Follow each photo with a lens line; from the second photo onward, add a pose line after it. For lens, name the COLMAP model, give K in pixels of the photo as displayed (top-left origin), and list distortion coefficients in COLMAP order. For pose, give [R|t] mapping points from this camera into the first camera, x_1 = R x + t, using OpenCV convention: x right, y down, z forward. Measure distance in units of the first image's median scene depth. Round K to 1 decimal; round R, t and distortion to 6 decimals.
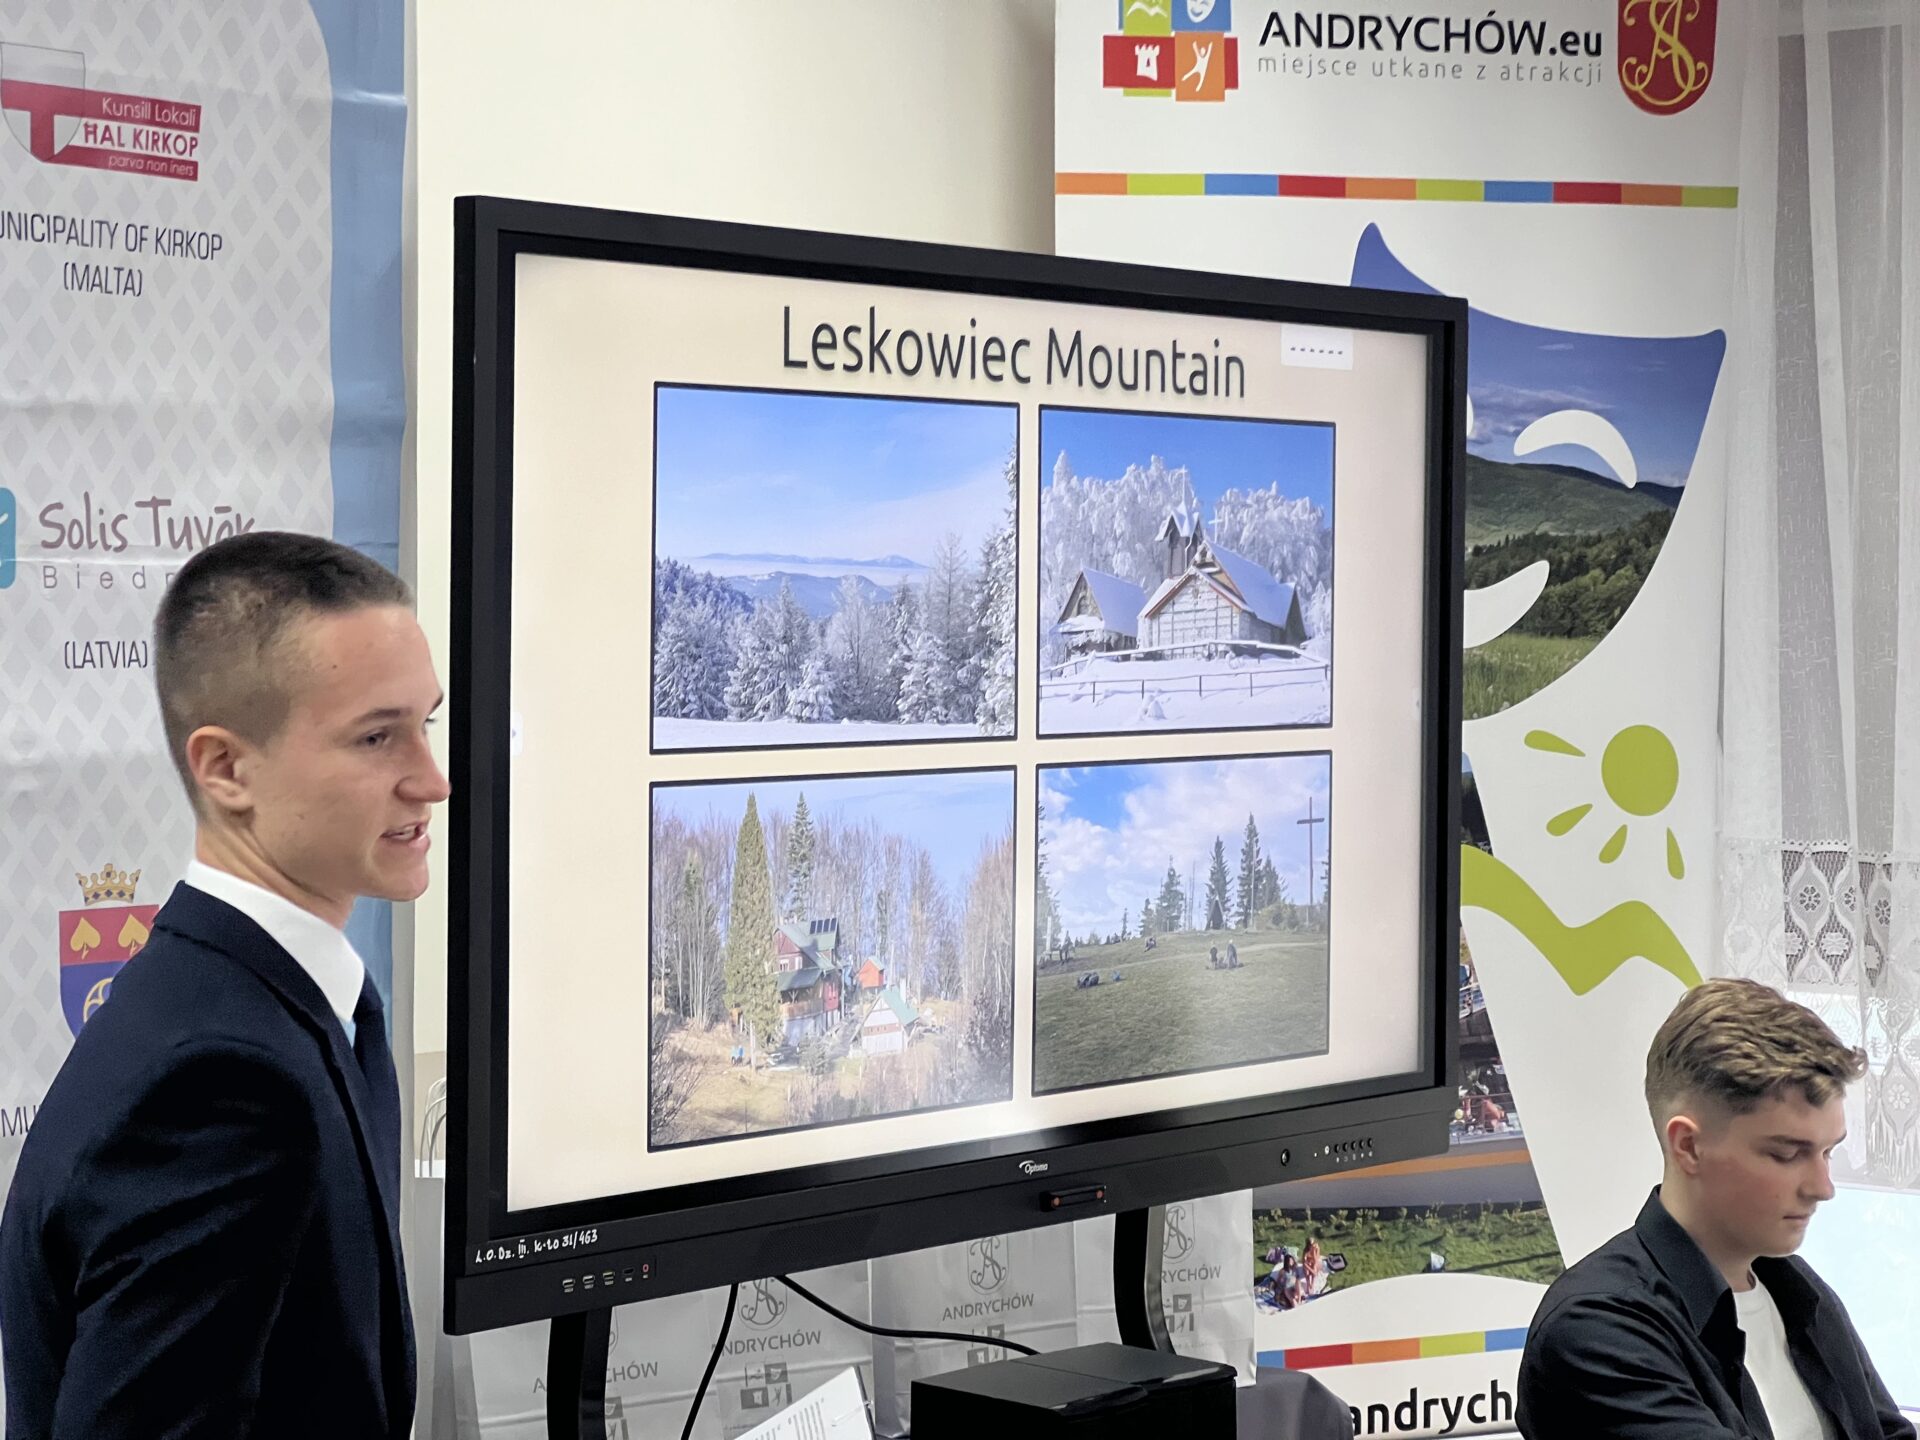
lens RADIAL K [[4293.9, 0, 920.0], [0, 4293.9, 711.7], [0, 0, 1]] dist [0.251500, -0.204515]
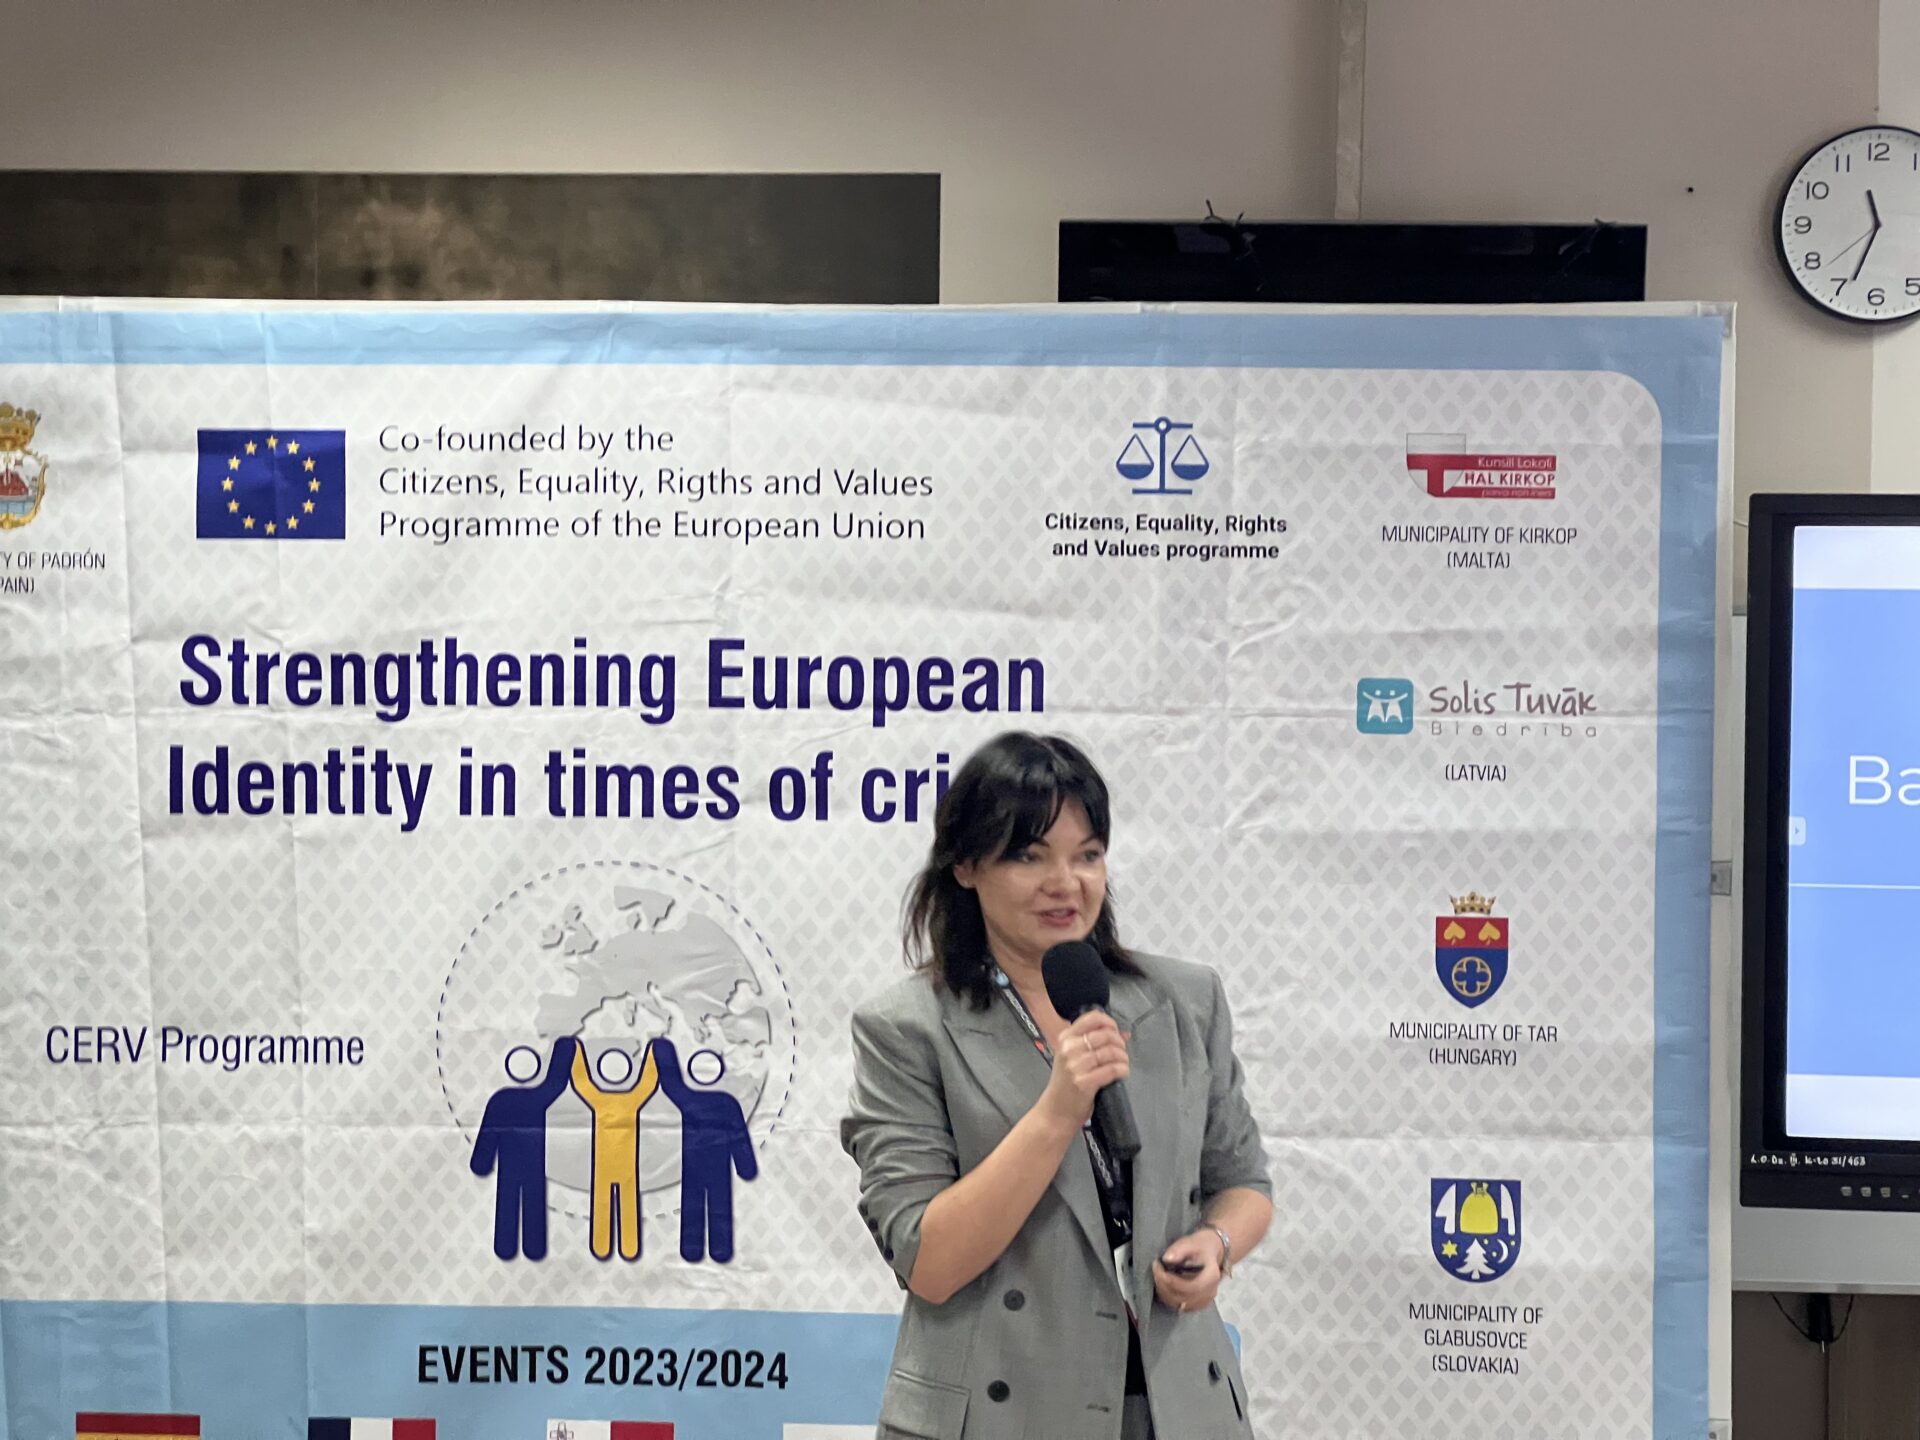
lens RADIAL K [[4254.4, 0, 932.7], [0, 4254.4, 689.3], [0, 0, 1]] dist [-0.389687, 10.321861]
pose [[0.552105, 0.013330, -0.833668, 0.739988], [-0.033292, 0.999427, -0.006068, -0.019296], [0.833110, 0.031105, 0.552232, -0.087589]]
